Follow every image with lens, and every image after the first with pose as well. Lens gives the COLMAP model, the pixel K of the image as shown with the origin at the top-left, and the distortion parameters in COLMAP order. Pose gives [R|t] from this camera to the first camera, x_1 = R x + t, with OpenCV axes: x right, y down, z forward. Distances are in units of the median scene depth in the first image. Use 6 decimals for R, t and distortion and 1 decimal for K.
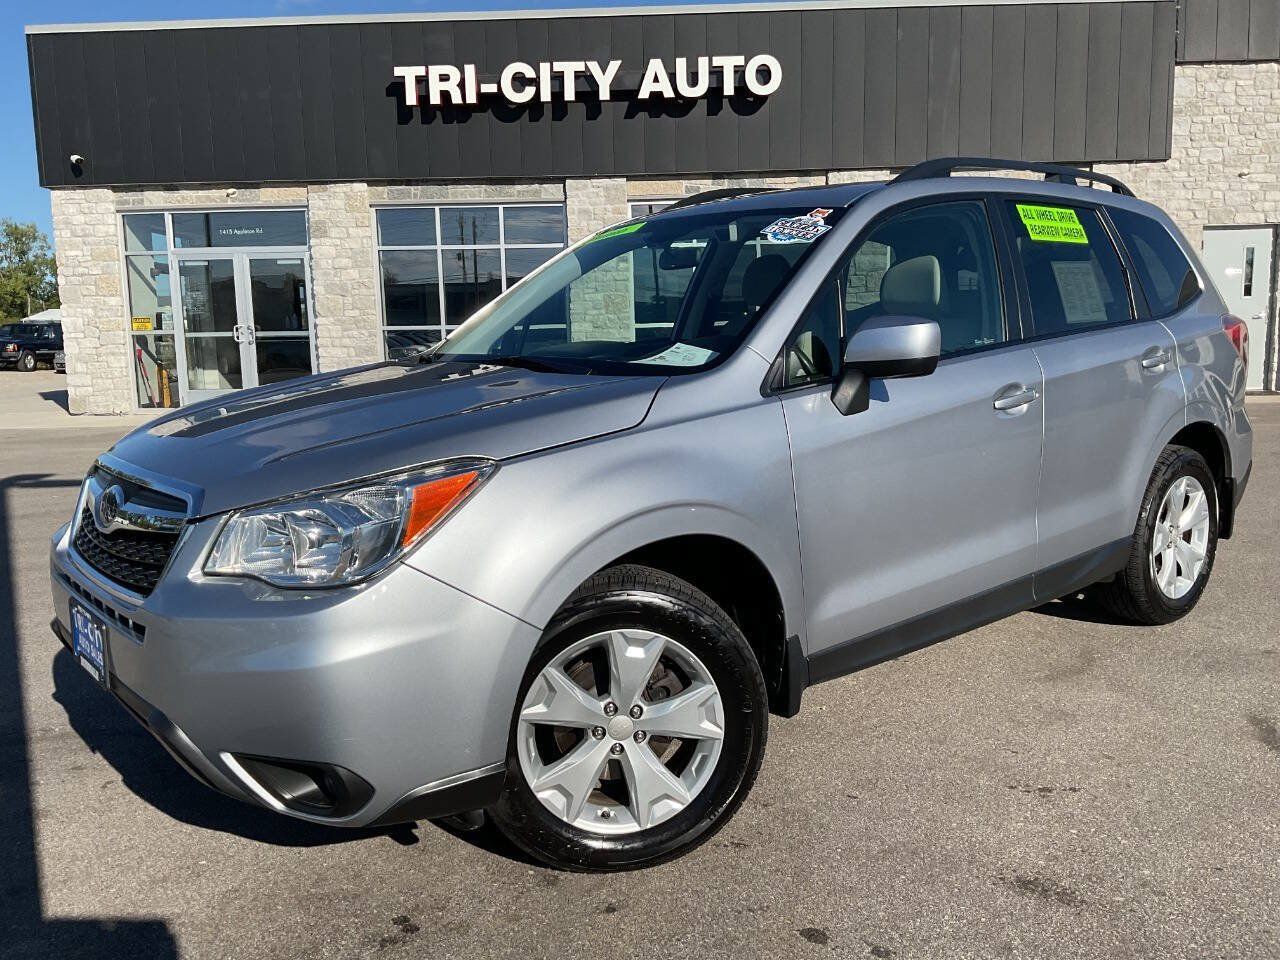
lens RADIAL K [[1055.3, 0, 639.4], [0, 1055.3, 488.1], [0, 0, 1]] dist [0.058173, -0.091189]
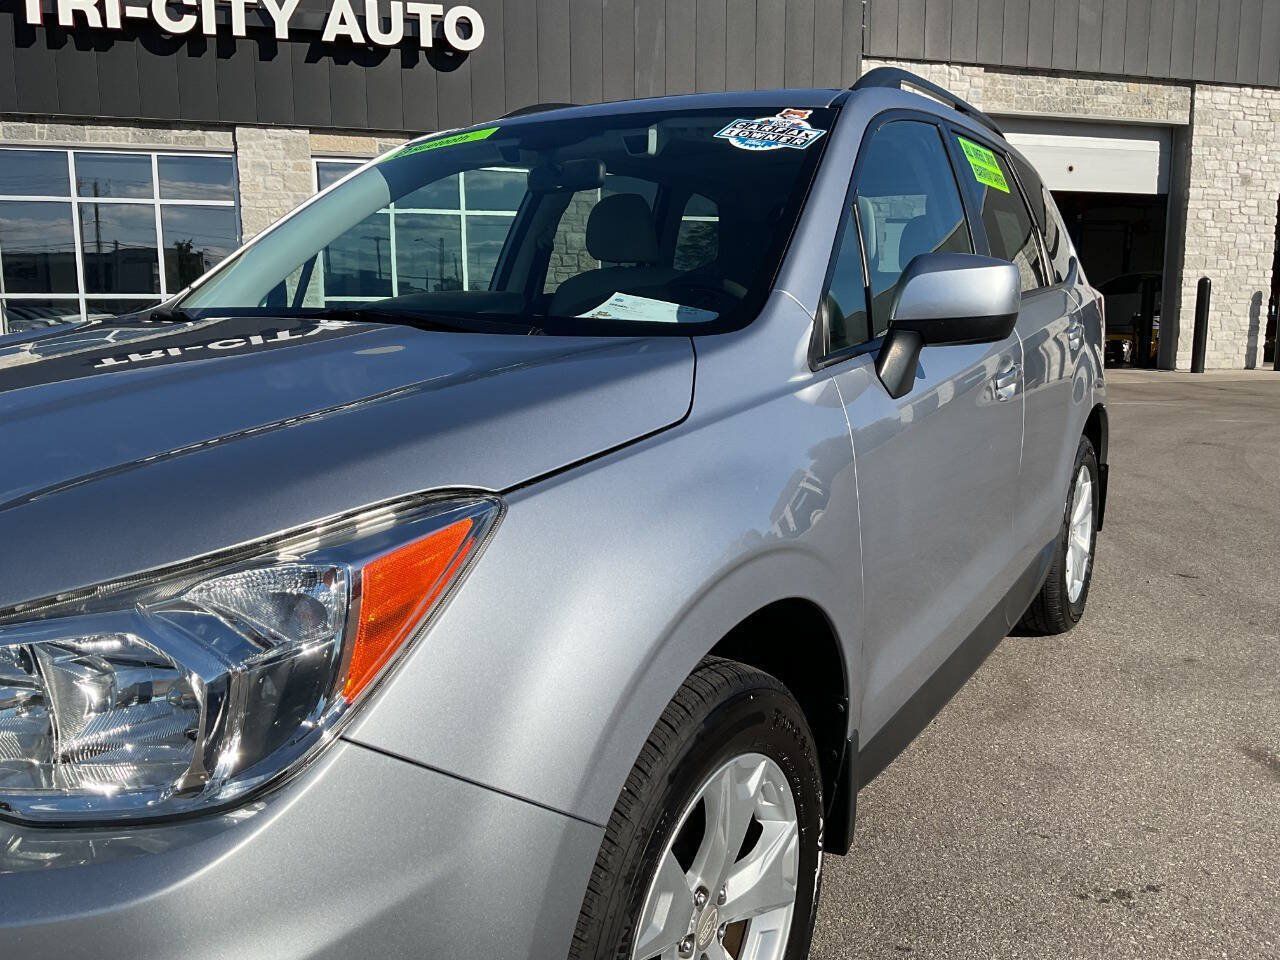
lens RADIAL K [[1055.3, 0, 627.7], [0, 1055.3, 483.5], [0, 0, 1]] dist [0.058173, -0.091189]
pose [[0.953219, -0.030106, 0.300777, -0.036081], [0.027223, 0.999535, 0.013773, -0.005807], [-0.301051, -0.004941, 0.953595, 0.081616]]
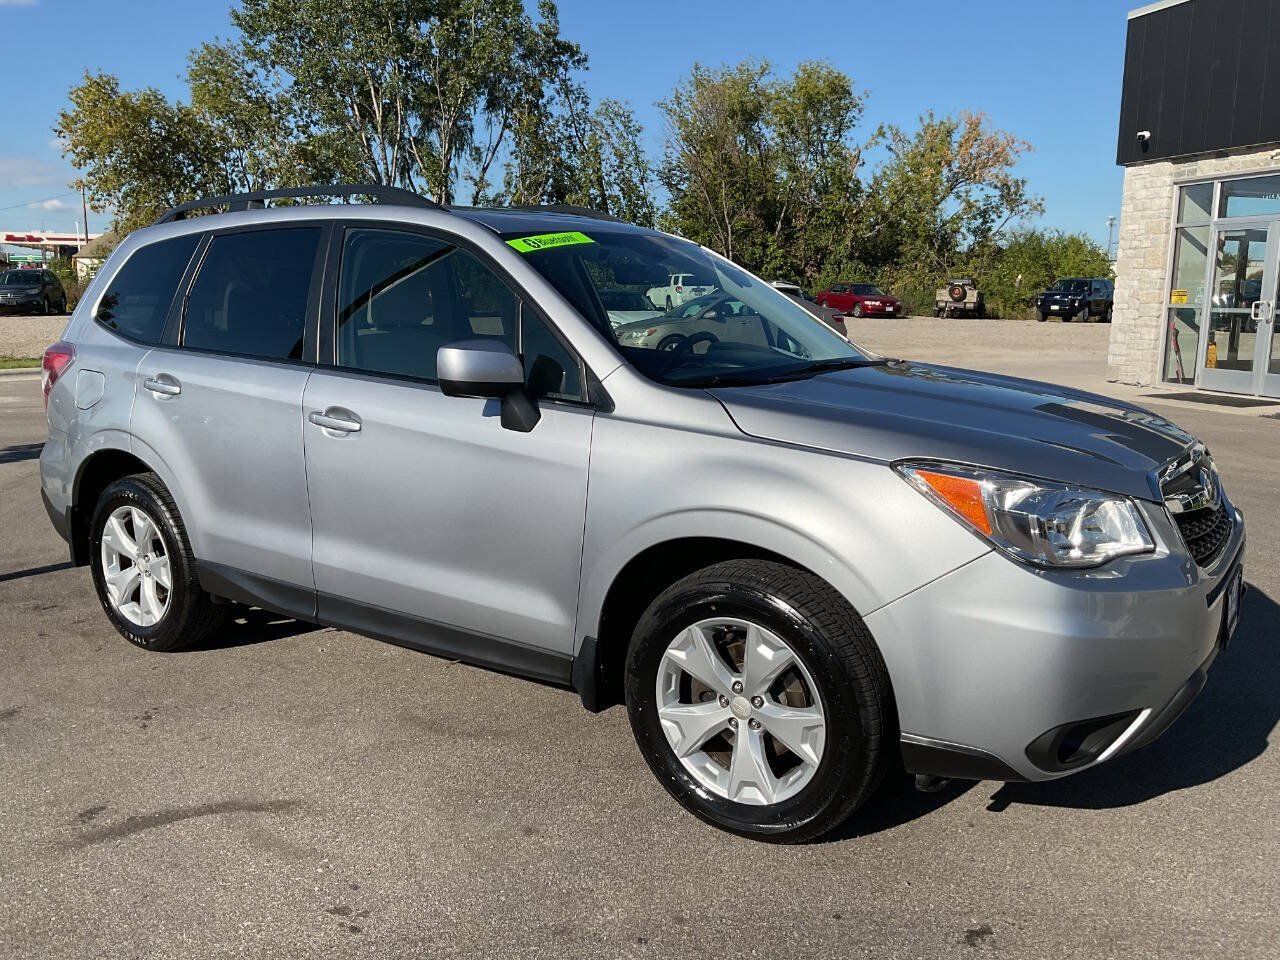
lens RADIAL K [[1055.3, 0, 641.4], [0, 1055.3, 493.1], [0, 0, 1]] dist [0.058173, -0.091189]
pose [[0.329991, 0.196359, -0.923336, 0.343151], [-0.155143, 0.976107, 0.152135, -0.053195], [0.931148, 0.093046, 0.352571, 0.219927]]
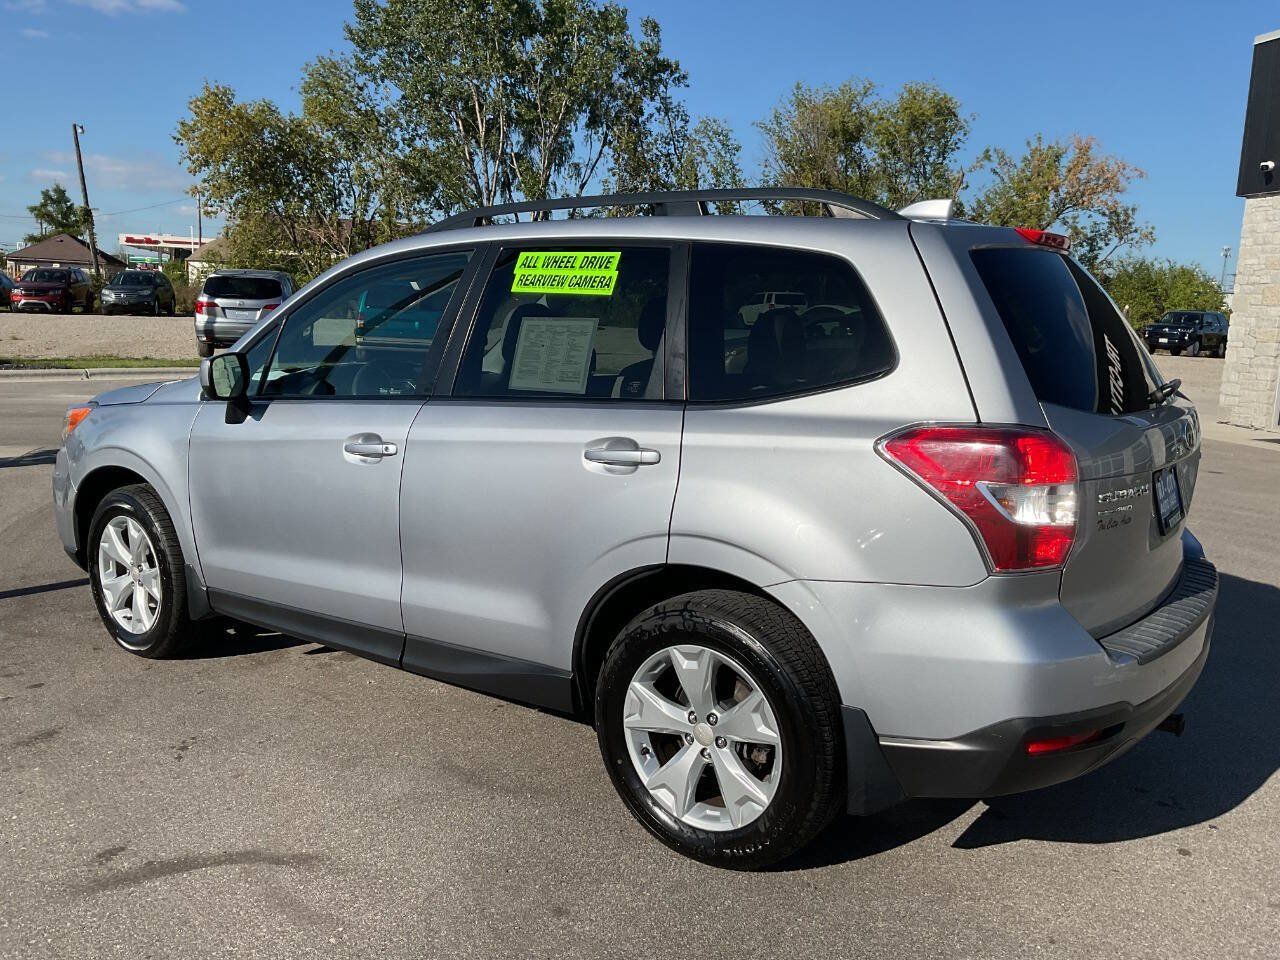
lens RADIAL K [[1055.3, 0, 642.1], [0, 1055.3, 493.7], [0, 0, 1]] dist [0.058173, -0.091189]
pose [[0.247643, 0.196014, -0.948816, 0.328032], [-0.187259, 0.970538, 0.151626, -0.058164], [0.950583, 0.140125, 0.277052, 0.229170]]
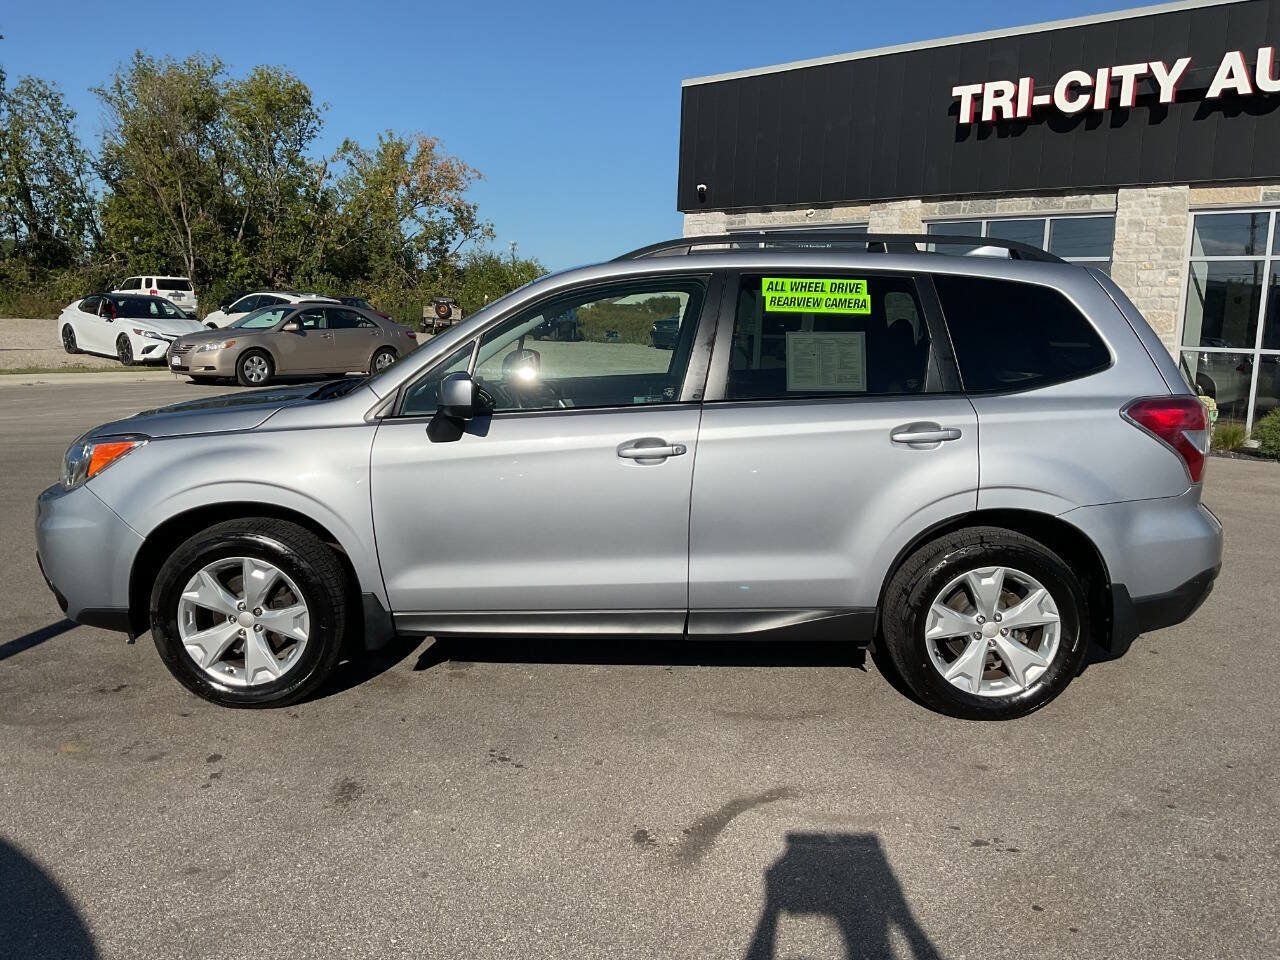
lens RADIAL K [[1055.3, 0, 639.0], [0, 1055.3, 490.9], [0, 0, 1]] dist [0.058173, -0.091189]
pose [[0.759903, 0.147950, -0.632975, 0.251102], [-0.143685, 0.987898, 0.058412, -0.025028], [0.633957, 0.046561, 0.771965, 0.025011]]
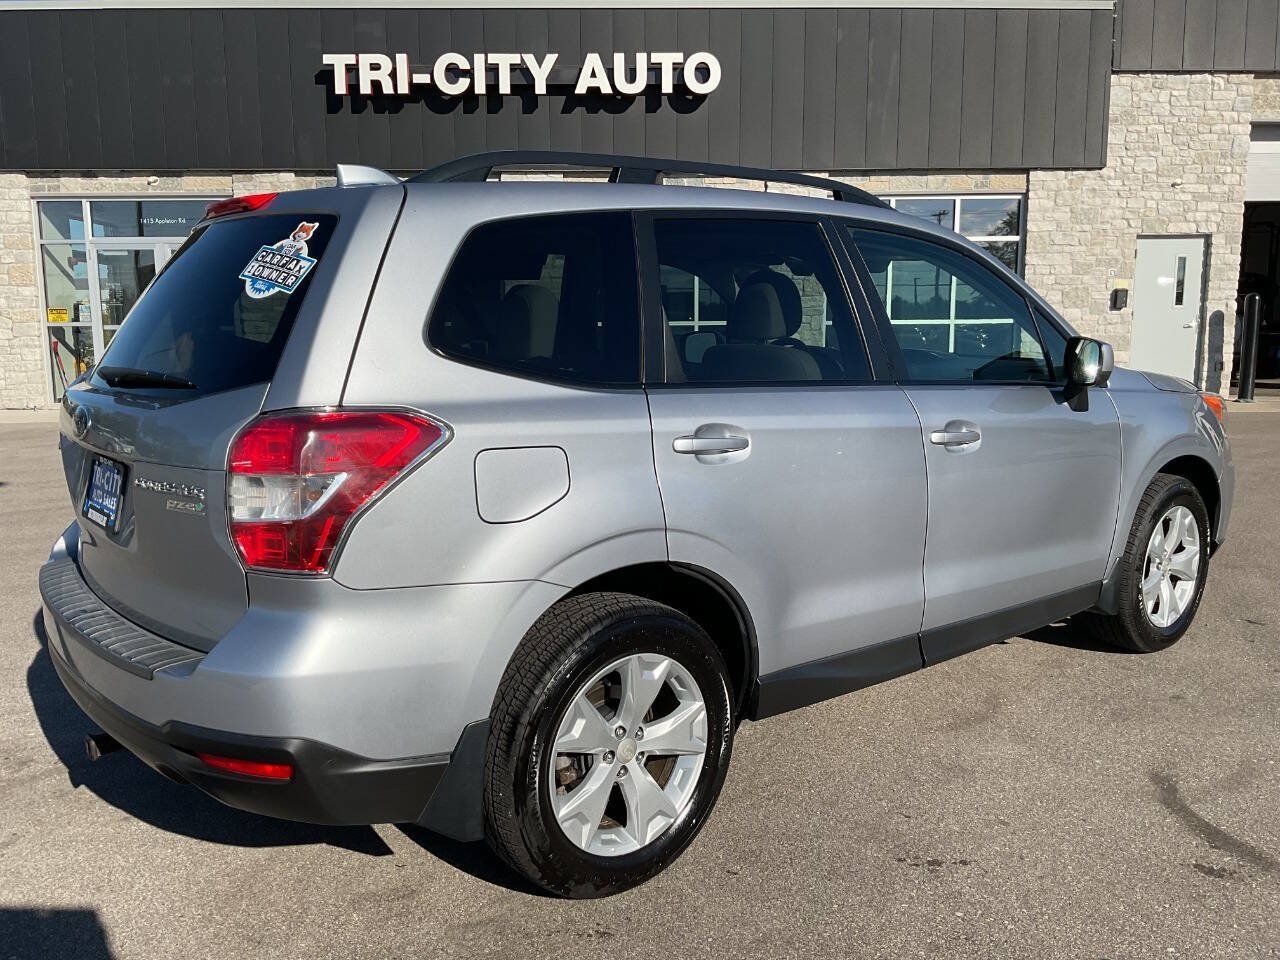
lens RADIAL K [[1055.3, 0, 637.0], [0, 1055.3, 488.6], [0, 0, 1]] dist [0.058173, -0.091189]
pose [[0.998955, 0.008299, 0.044955, 0.014933], [-0.008731, 0.999918, 0.009405, -0.011884], [-0.044873, -0.009787, 0.998945, 0.014366]]
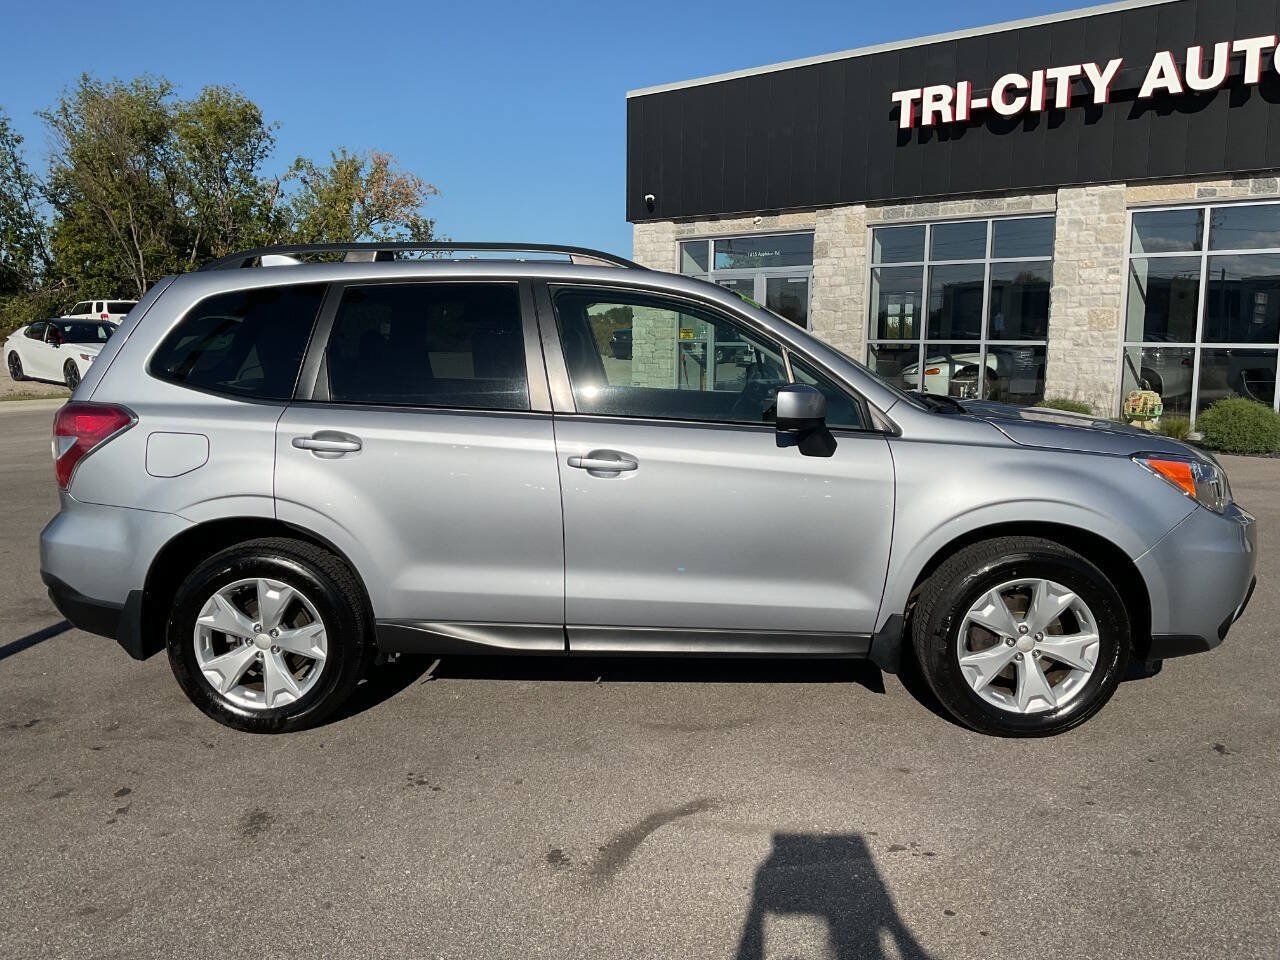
lens RADIAL K [[1055.3, 0, 637.8], [0, 1055.3, 489.4], [0, 0, 1]] dist [0.058173, -0.091189]
pose [[0.781621, 0.116664, -0.612746, 0.259911], [-0.113569, 0.992551, 0.044108, -0.027144], [0.613327, 0.035113, 0.789048, 0.035145]]
